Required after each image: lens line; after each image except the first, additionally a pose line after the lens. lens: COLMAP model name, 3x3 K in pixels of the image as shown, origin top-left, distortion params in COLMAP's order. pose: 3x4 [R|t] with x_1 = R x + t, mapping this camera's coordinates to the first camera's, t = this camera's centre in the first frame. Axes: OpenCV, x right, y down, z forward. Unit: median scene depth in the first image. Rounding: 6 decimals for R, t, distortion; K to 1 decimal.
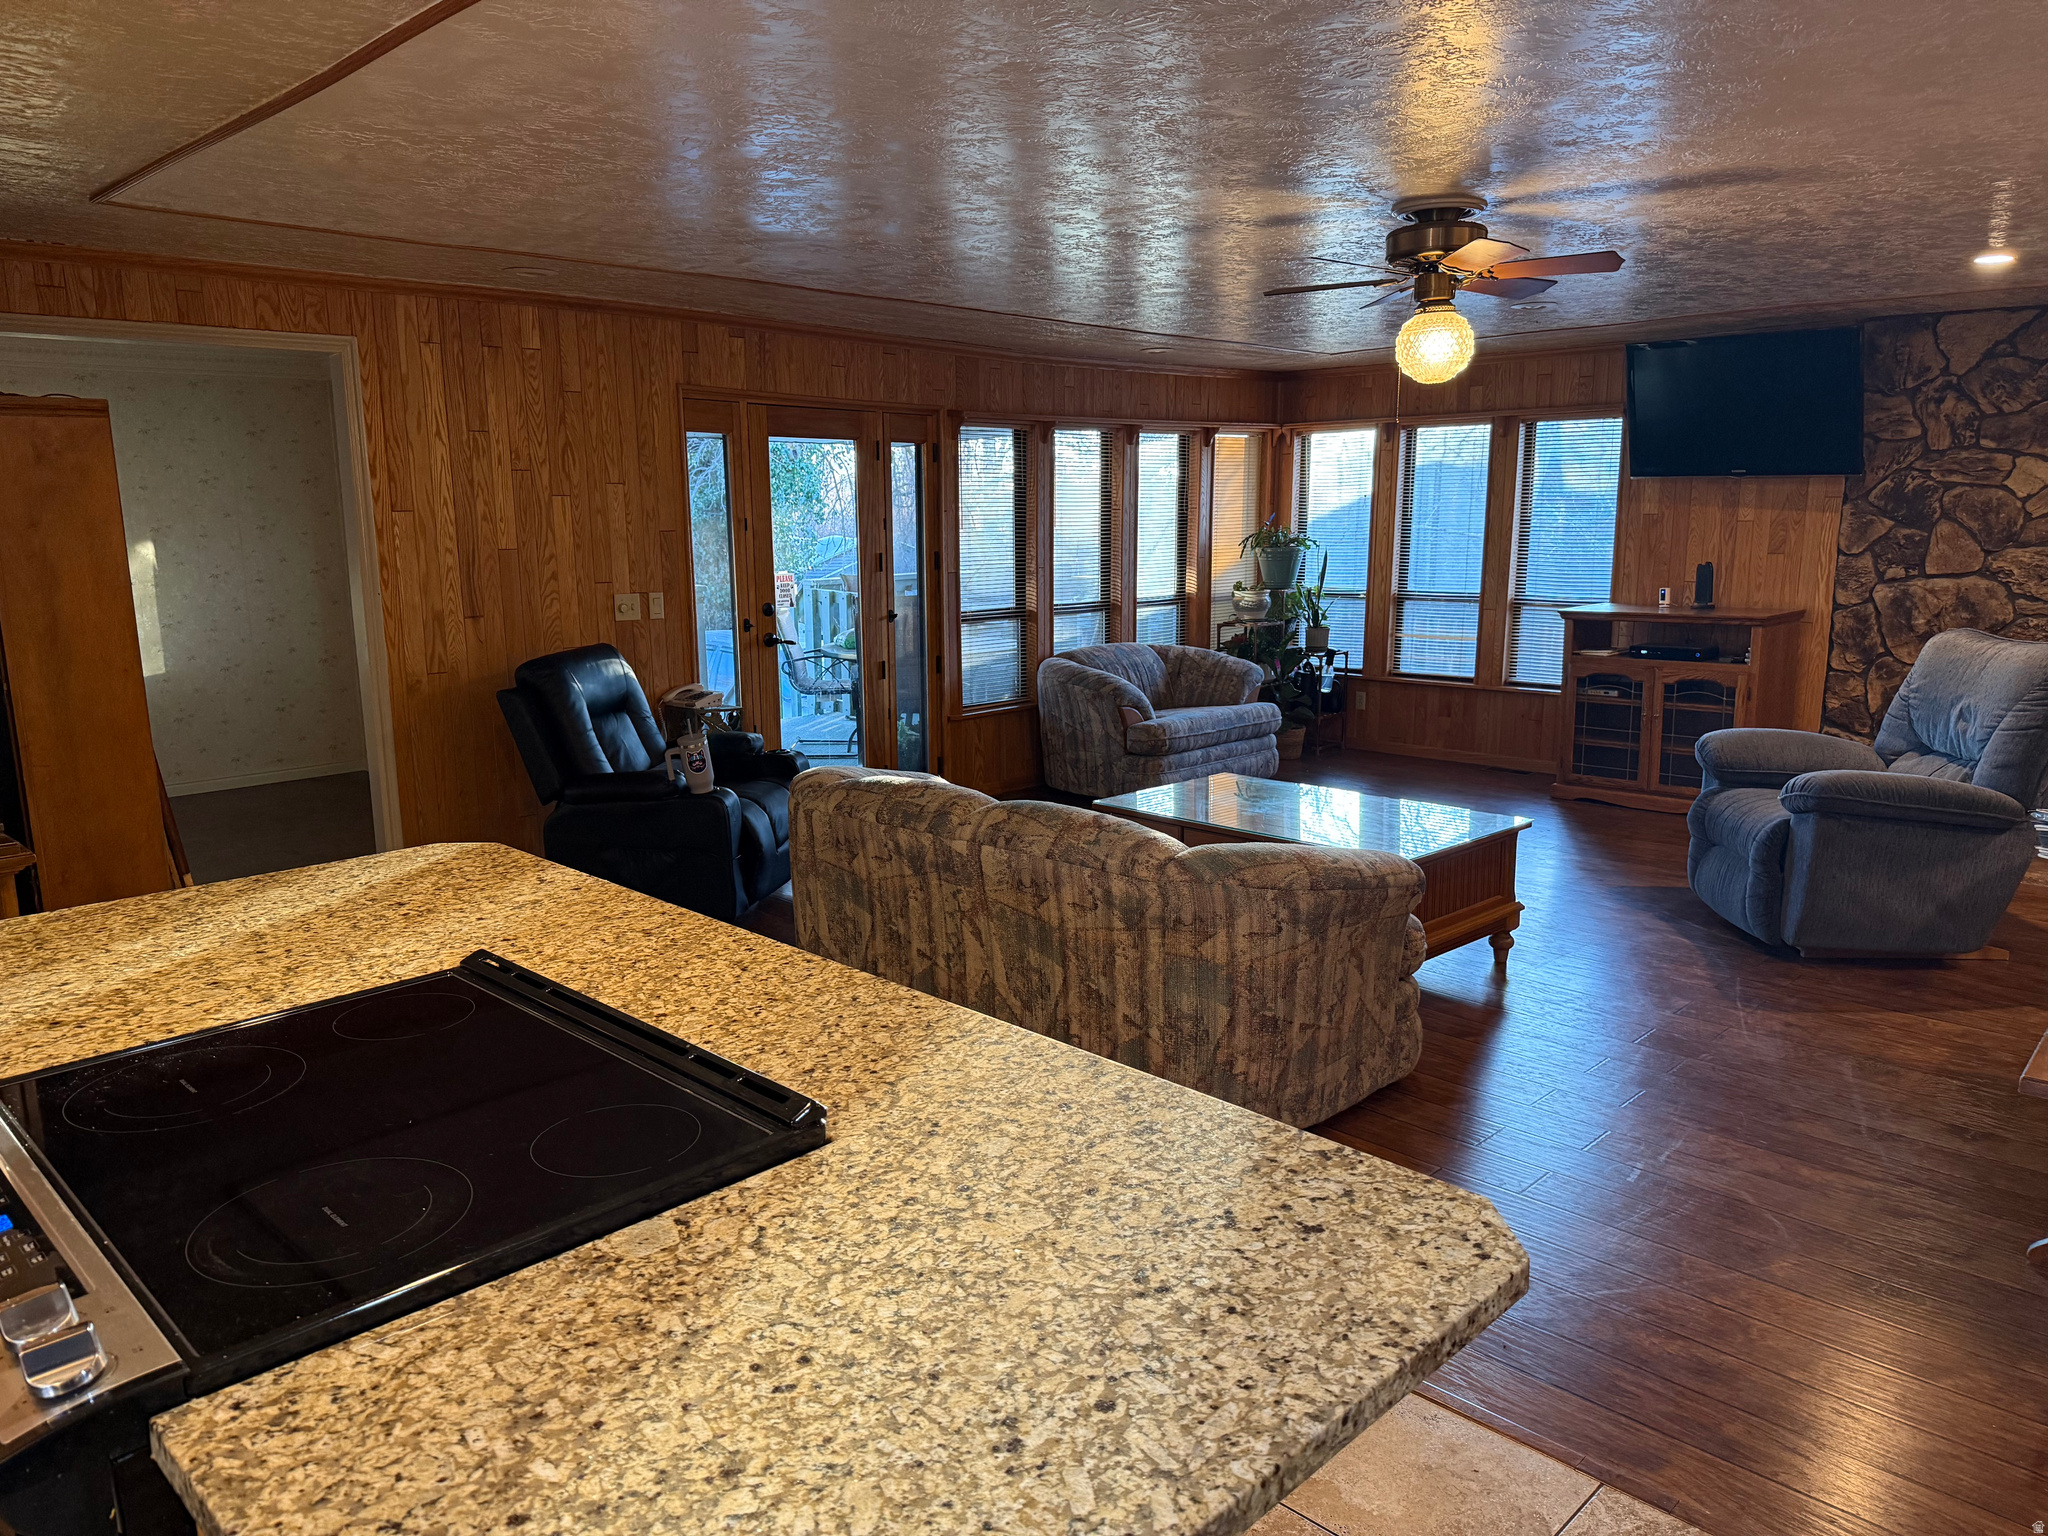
lens RADIAL K [[1431.6, 0, 1025.4], [0, 1431.6, 760.1], [0, 0, 1]] dist [0.093011, -0.115518]
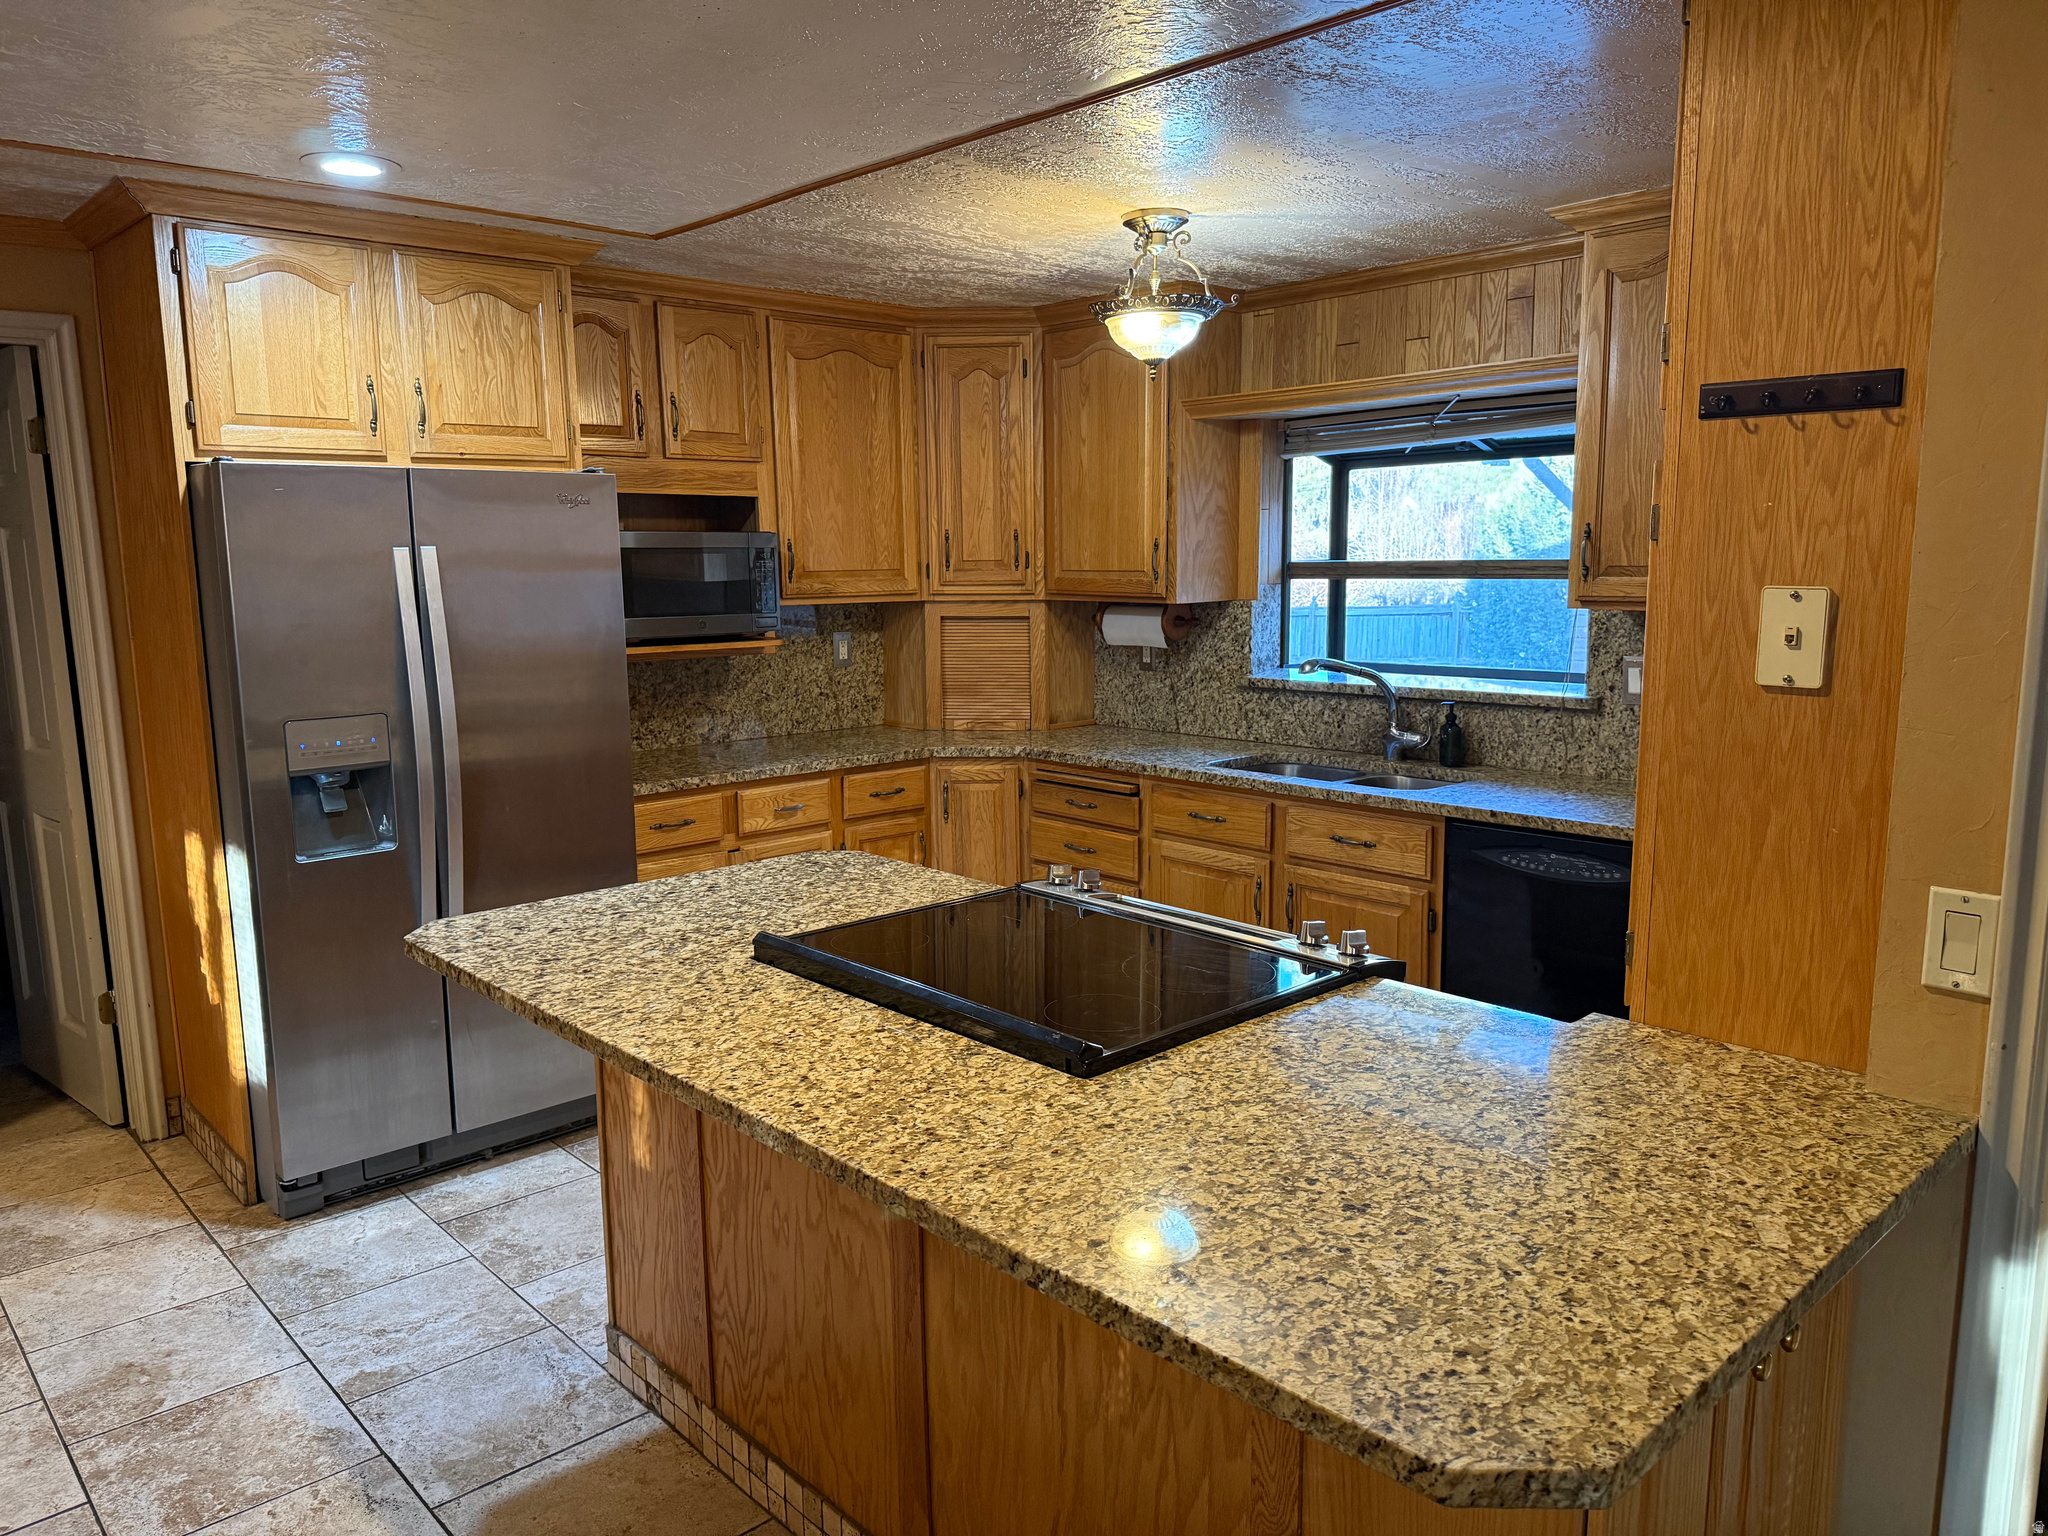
lens RADIAL K [[1434.7, 0, 1016.2], [0, 1434.7, 777.6], [0, 0, 1]] dist [0.100452, -0.128378]
pose [[-0.998547, 0.013571, 0.052158, -0.397827], [0.030342, 0.941392, 0.335948, -0.347688], [-0.044542, 0.337043, -0.940435, 1.876735]]
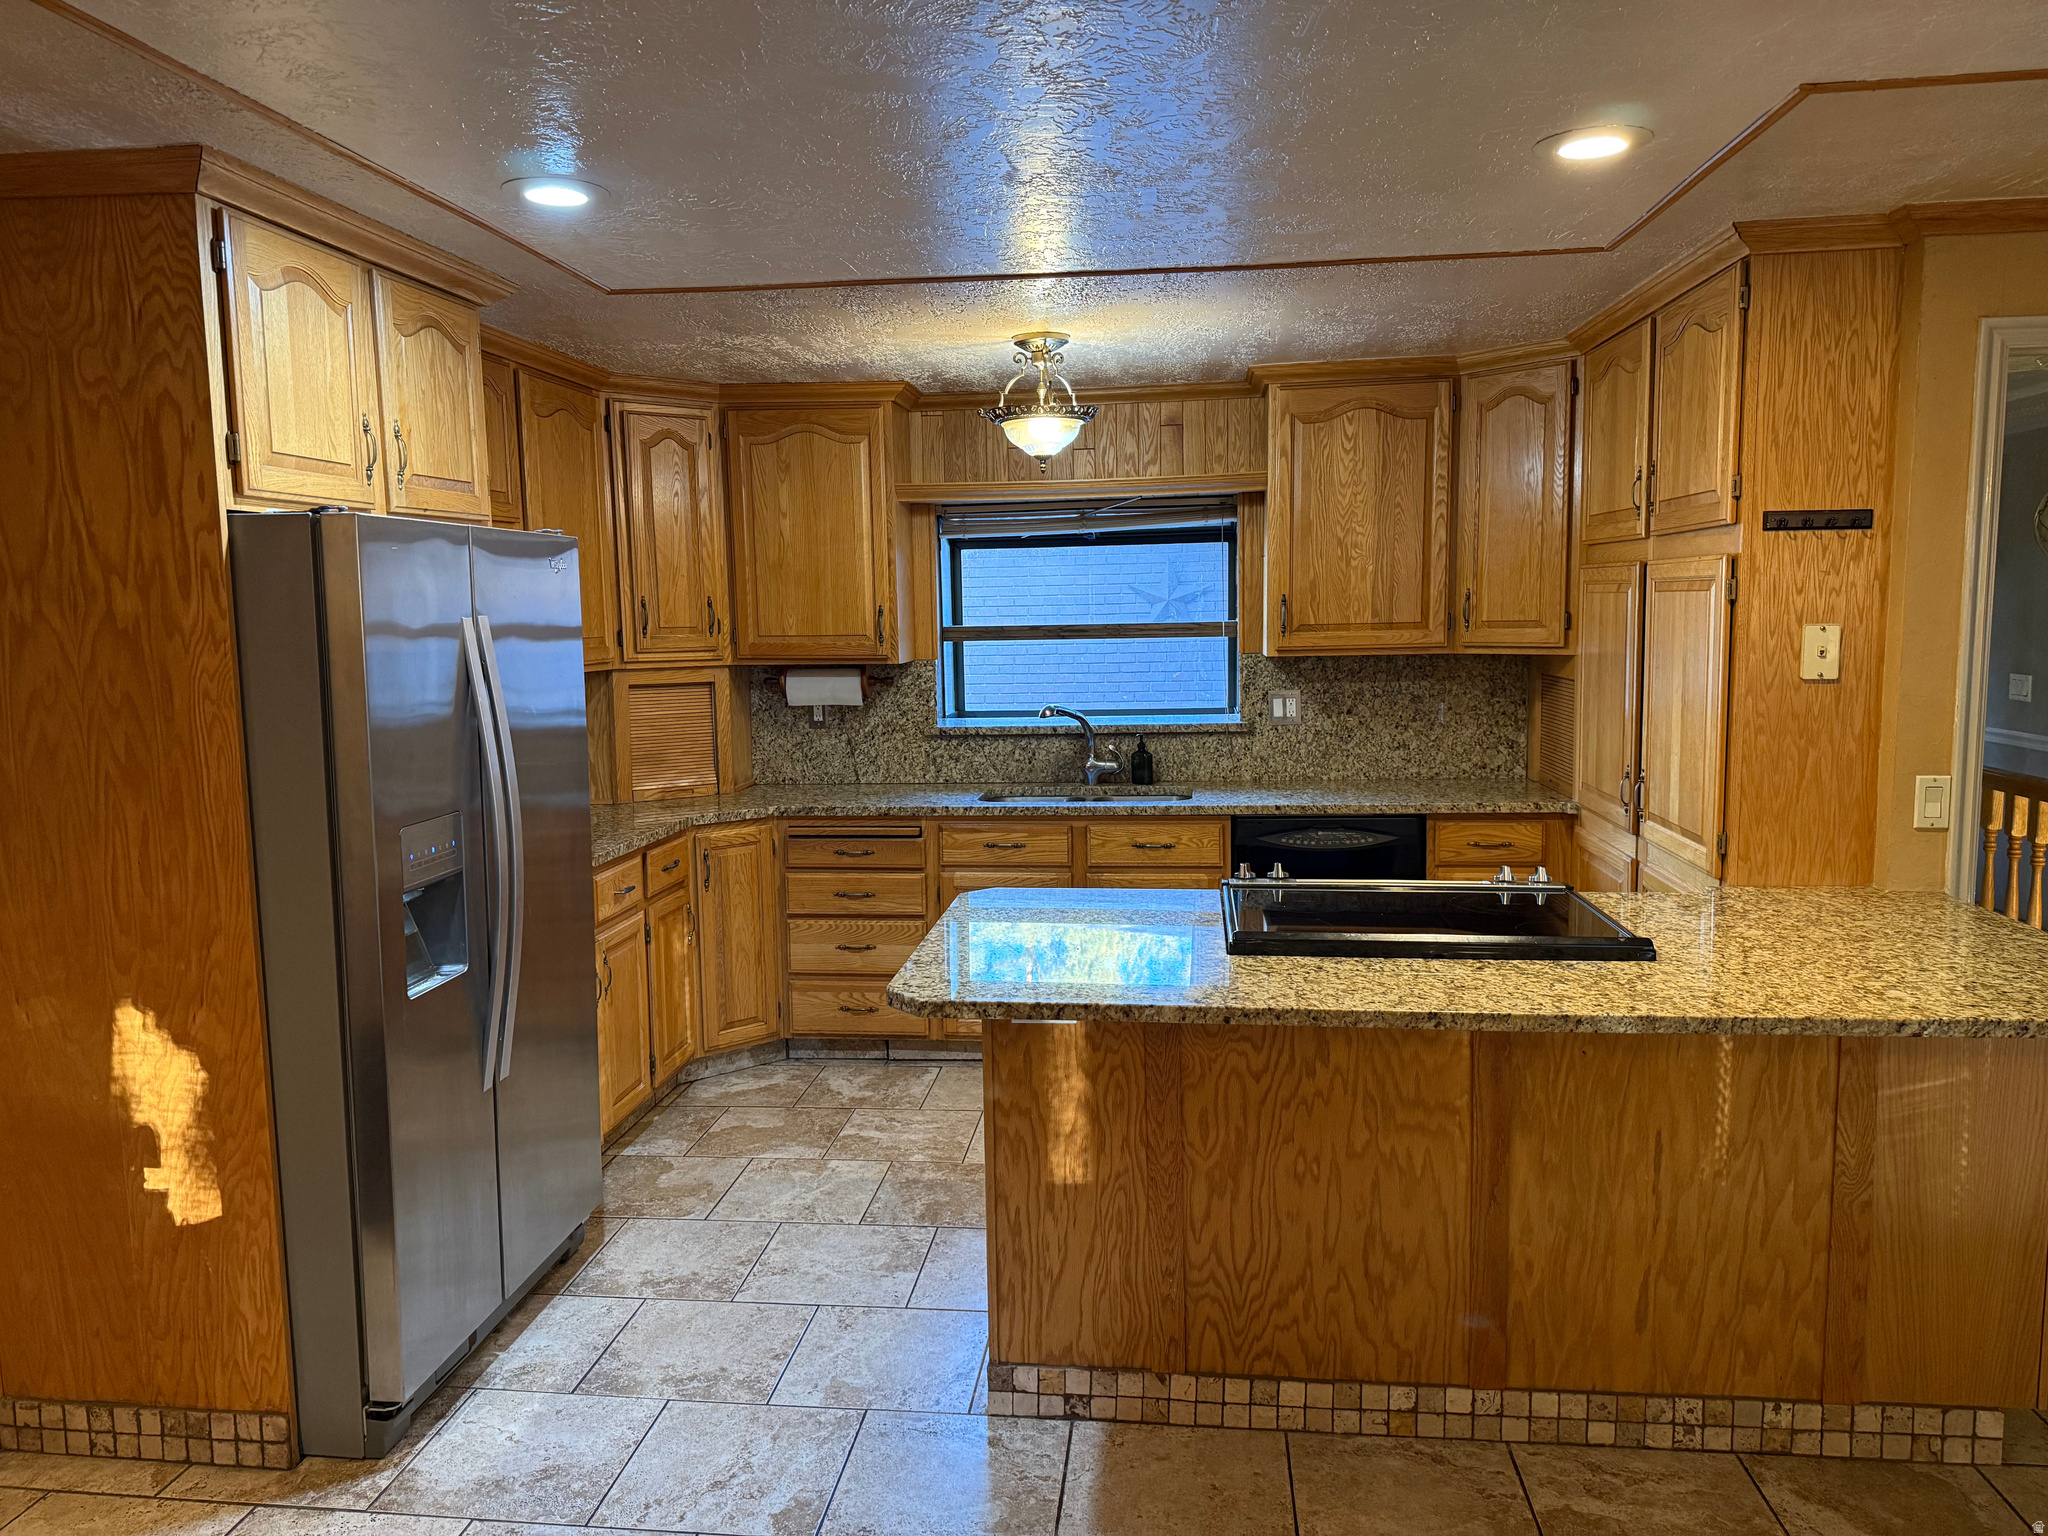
lens RADIAL K [[1431.6, 0, 1025.4], [0, 1431.6, 760.1], [0, 0, 1]] dist [0.093011, -0.115518]
pose [[-0.787176, 0.090453, -0.610059, 0.920728], [-0.088147, 0.962529, 0.256452, -0.335104], [0.610396, 0.255648, -0.749707, 1.683657]]
